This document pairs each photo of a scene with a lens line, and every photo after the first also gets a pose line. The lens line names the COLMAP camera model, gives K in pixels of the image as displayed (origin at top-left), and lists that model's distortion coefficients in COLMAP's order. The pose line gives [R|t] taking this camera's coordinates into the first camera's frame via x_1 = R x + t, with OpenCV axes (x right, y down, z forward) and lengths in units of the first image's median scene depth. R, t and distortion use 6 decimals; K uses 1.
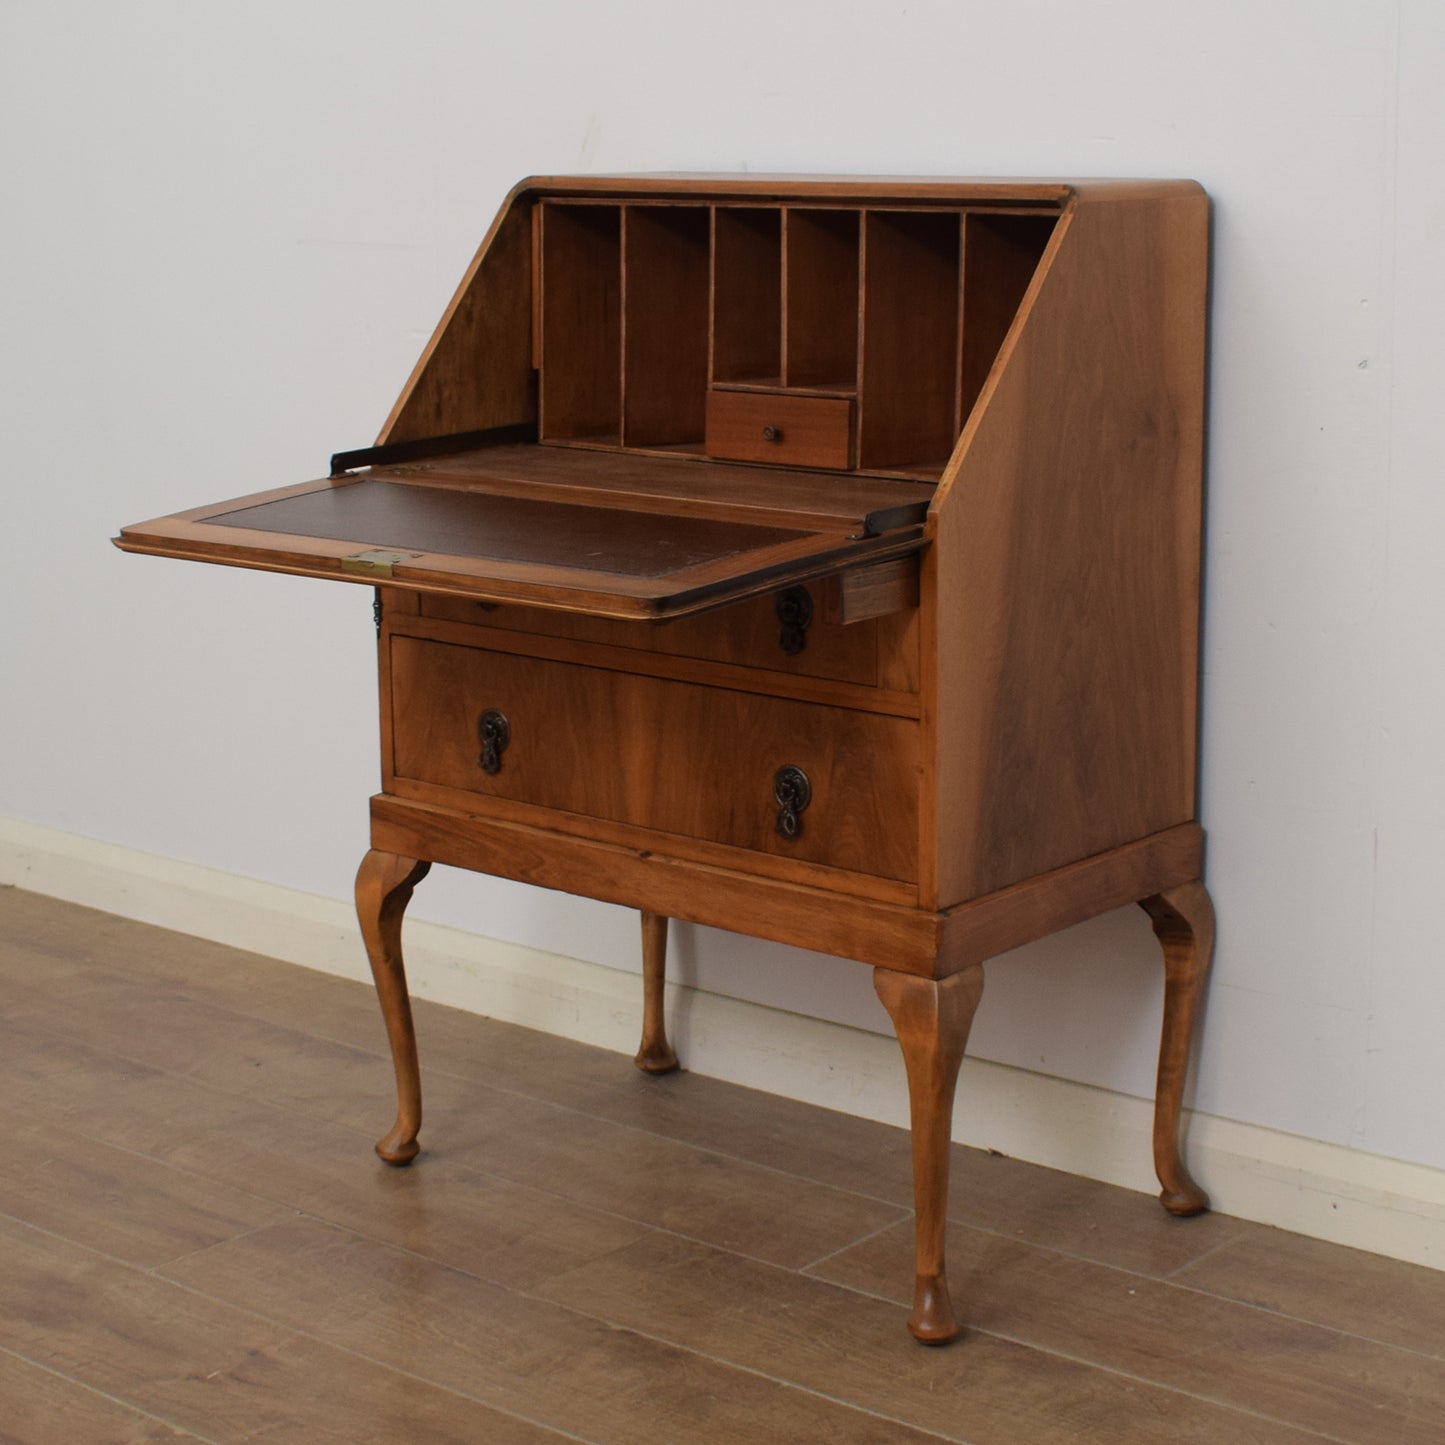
lens RADIAL K [[2771.7, 0, 781.3], [0, 2771.7, 721.9], [0, 0, 1]] dist [-0.087656, 0.000000]
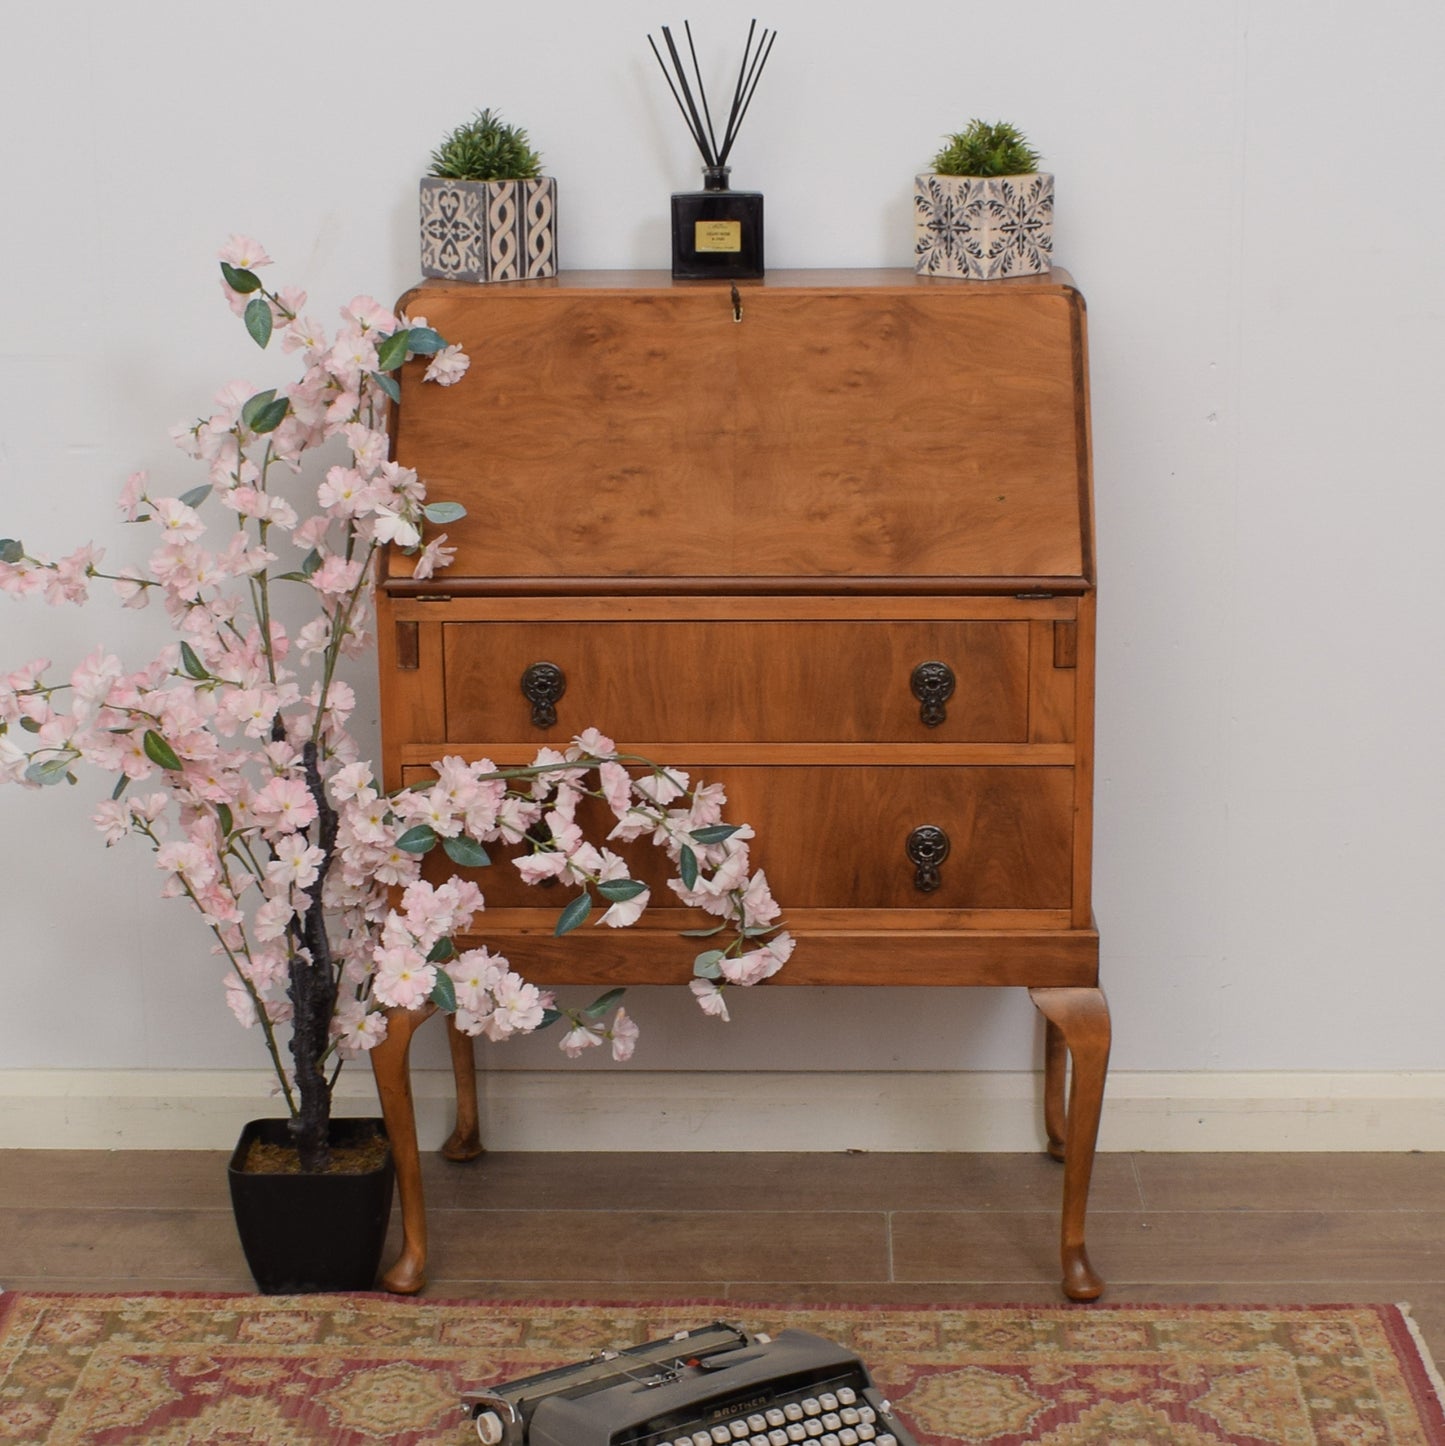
lens RADIAL K [[3008.8, 0, 665.4], [0, 3008.8, 845.0], [0, 0, 1]] dist [-0.077796, 0.000000]
pose [[0.809422, -0.164631, 0.563678, -0.717481], [0.135203, 0.986355, 0.093934, -0.097785], [-0.571451, 0.000178, 0.820636, 0.070479]]
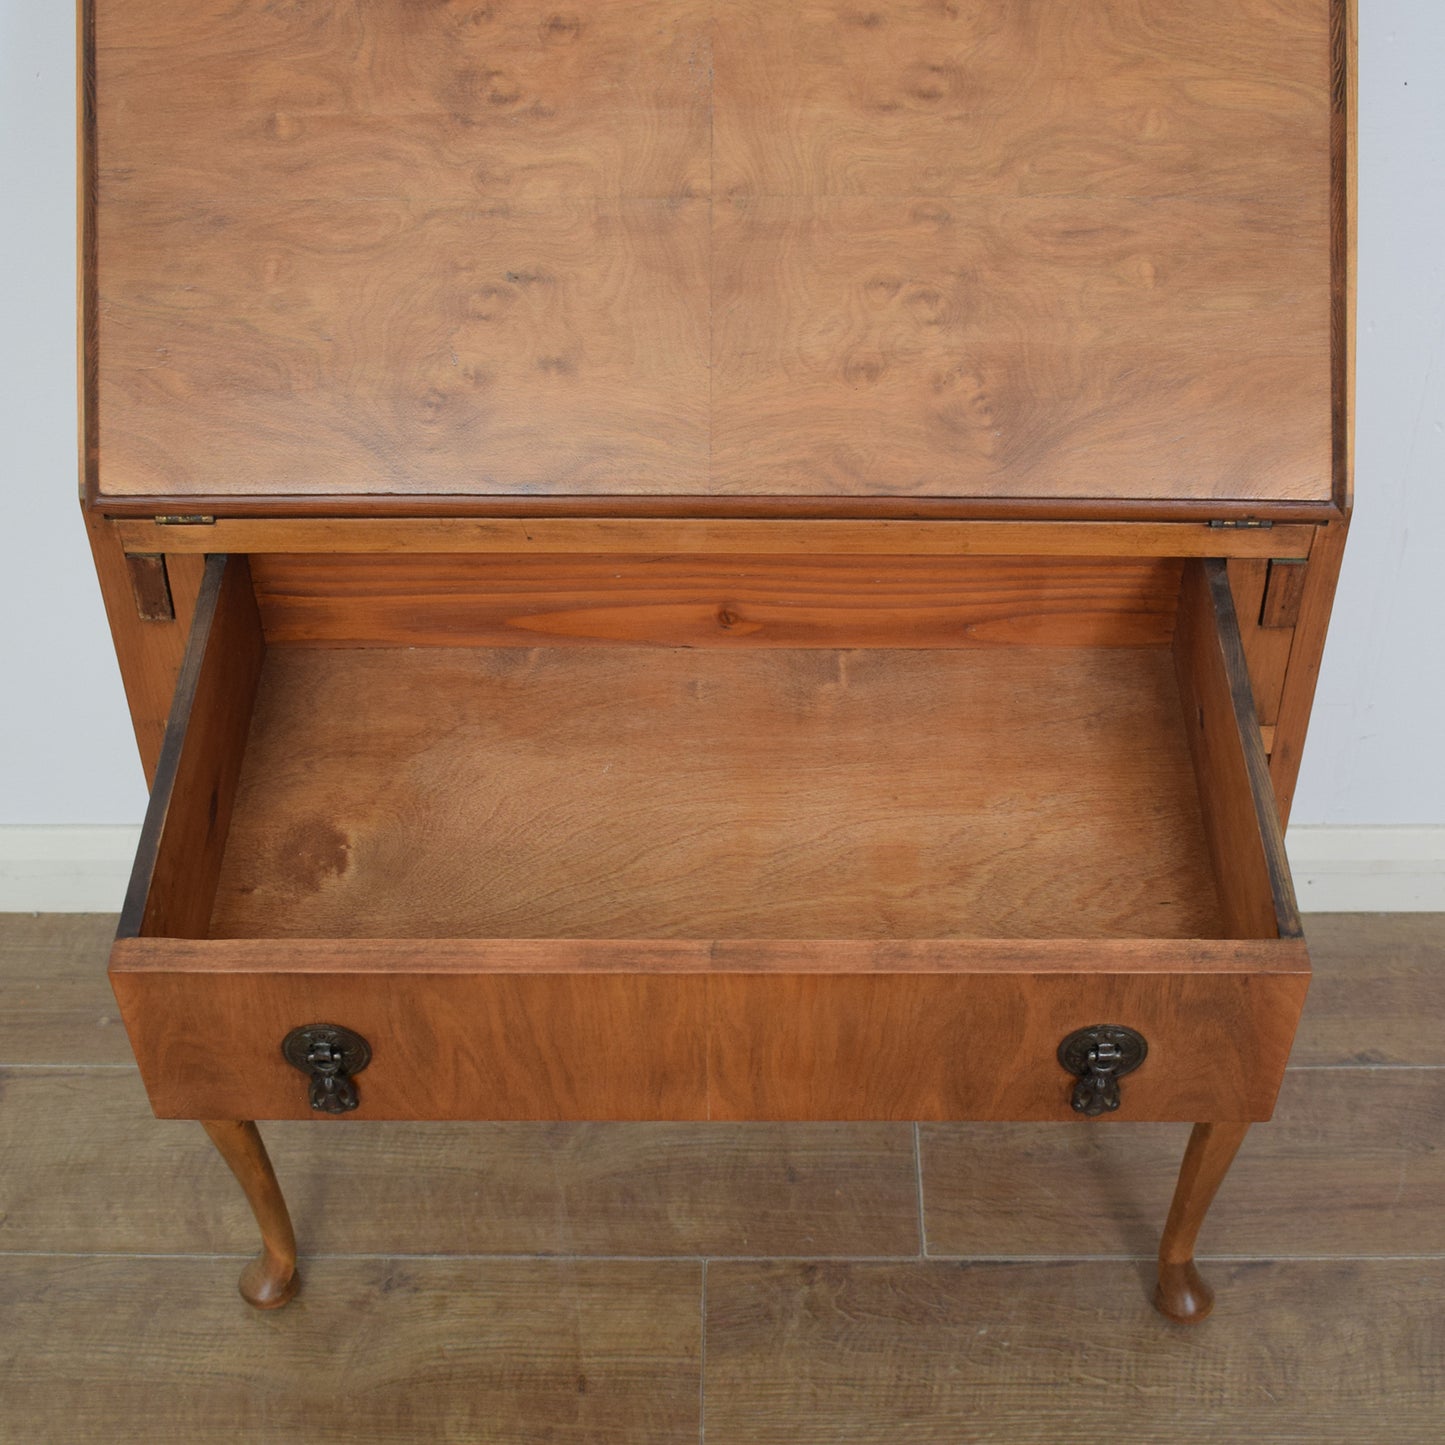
lens RADIAL K [[2281.6, 0, 707.7], [0, 2281.6, 802.1], [0, 0, 1]] dist [-0.086400, 0.000000]
pose [[0.786687, -0.422096, 0.450508, -0.294937], [0.139094, 0.832167, 0.536797, -0.288507], [-0.601478, -0.359628, 0.713366, 0.608428]]
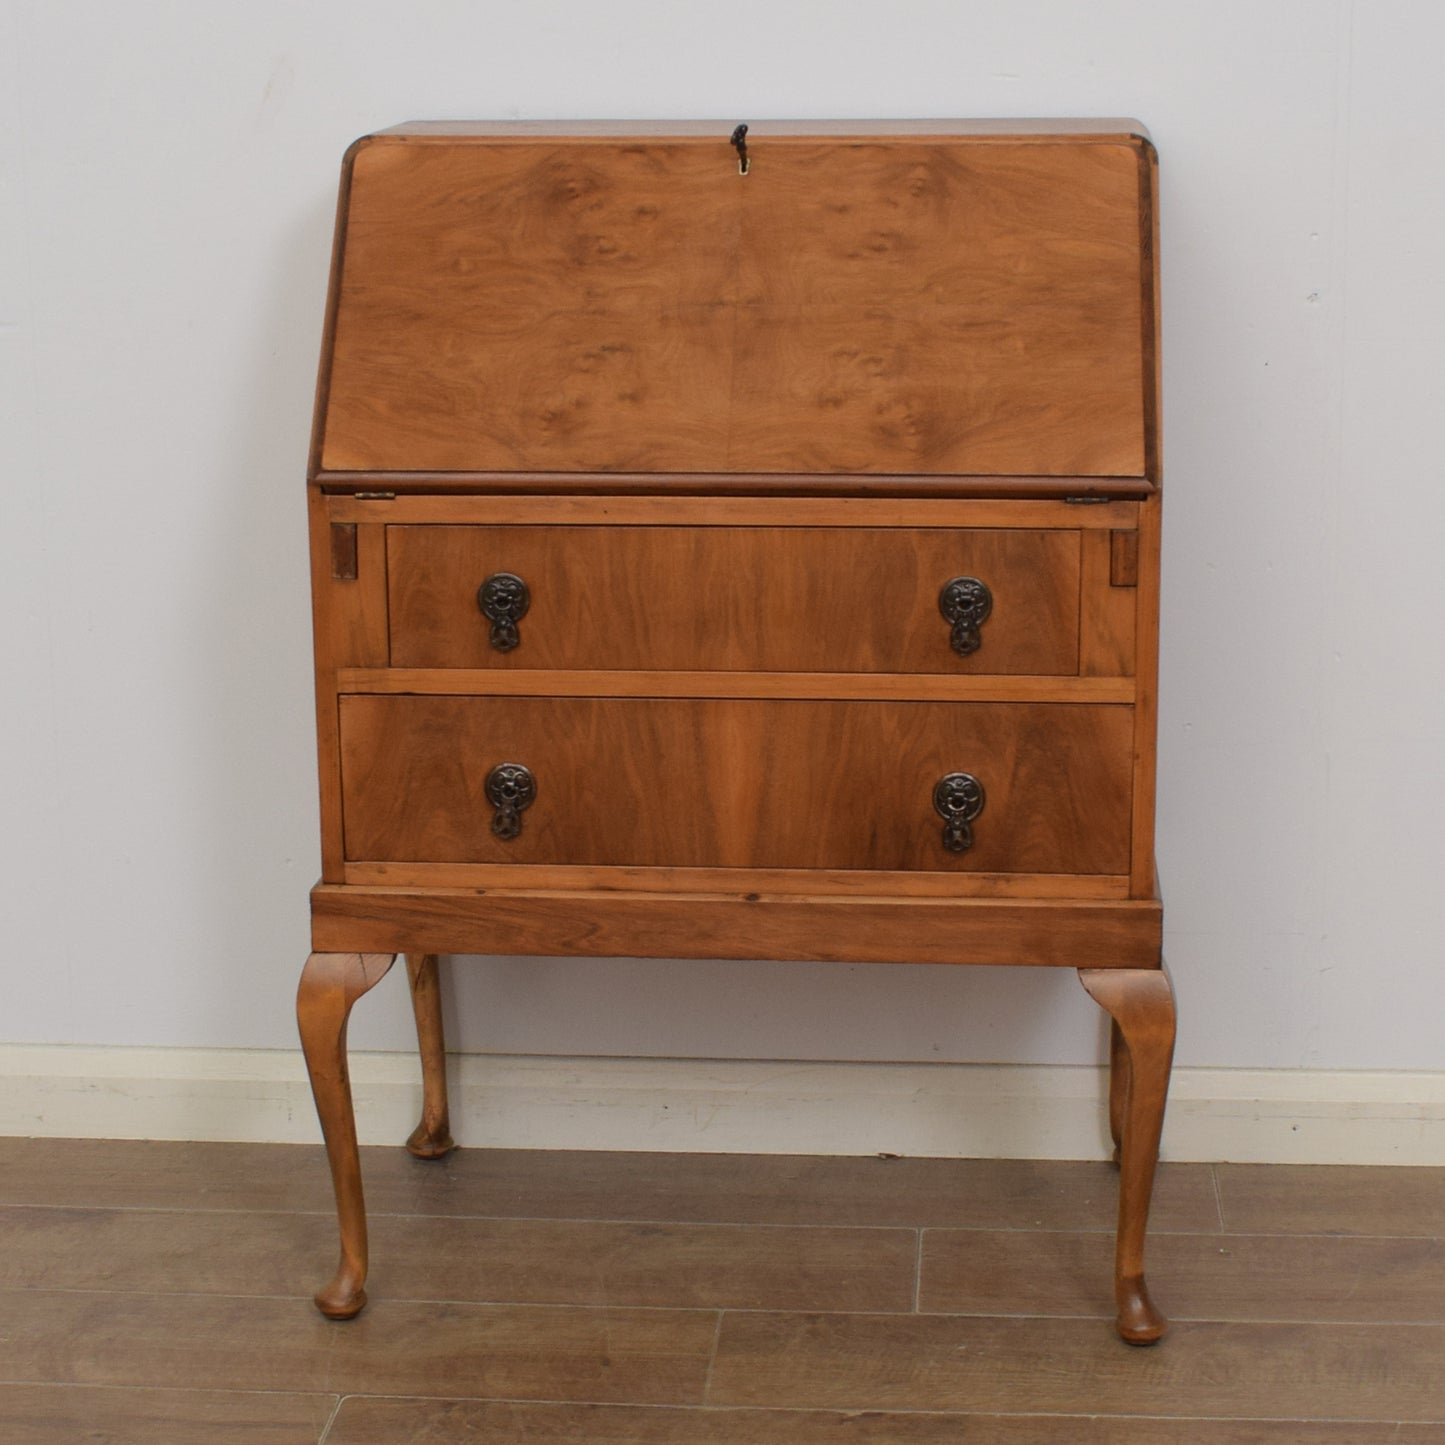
lens RADIAL K [[3191.8, 0, 658.8], [0, 3191.8, 770.4], [0, 0, 1]] dist [-0.083123, 0.000000]
pose [[0.835199, -0.146781, 0.529998, -0.611236], [0.124837, 0.989168, 0.077221, -0.075731], [-0.535591, 0.001668, 0.844476, 0.142793]]
